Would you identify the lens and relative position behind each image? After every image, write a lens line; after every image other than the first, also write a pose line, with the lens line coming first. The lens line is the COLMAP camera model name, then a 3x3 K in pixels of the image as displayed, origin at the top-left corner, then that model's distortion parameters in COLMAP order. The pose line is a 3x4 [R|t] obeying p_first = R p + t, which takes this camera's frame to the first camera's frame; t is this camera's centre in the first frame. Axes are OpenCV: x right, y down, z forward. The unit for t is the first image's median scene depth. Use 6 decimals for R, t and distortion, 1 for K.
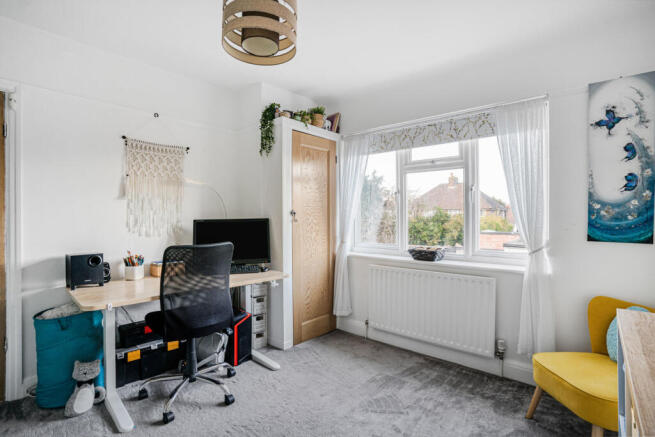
lens RADIAL K [[322.1, 0, 323.6], [0, 322.1, 220.9], [0, 0, 1]] dist [0.004653, 0.001324]
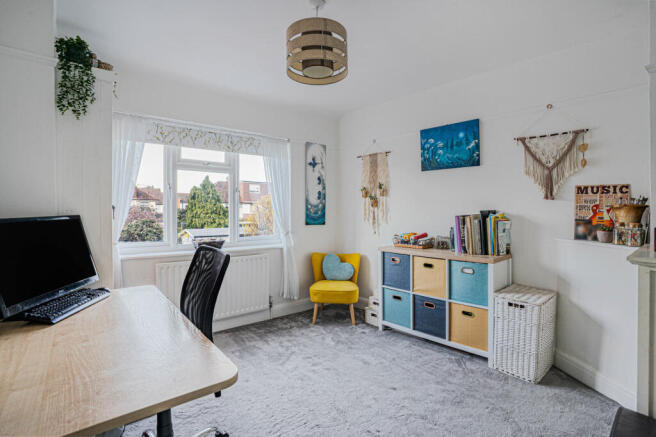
lens RADIAL K [[322.6, 0, 324.4], [0, 322.6, 213.7], [0, 0, 1]] dist [0.004653, 0.001324]
pose [[0.201510, -0.009868, 0.979437, -0.963328], [0.009165, 0.999924, 0.008189, -0.017913], [-0.979444, 0.007327, 0.201585, 0.505996]]
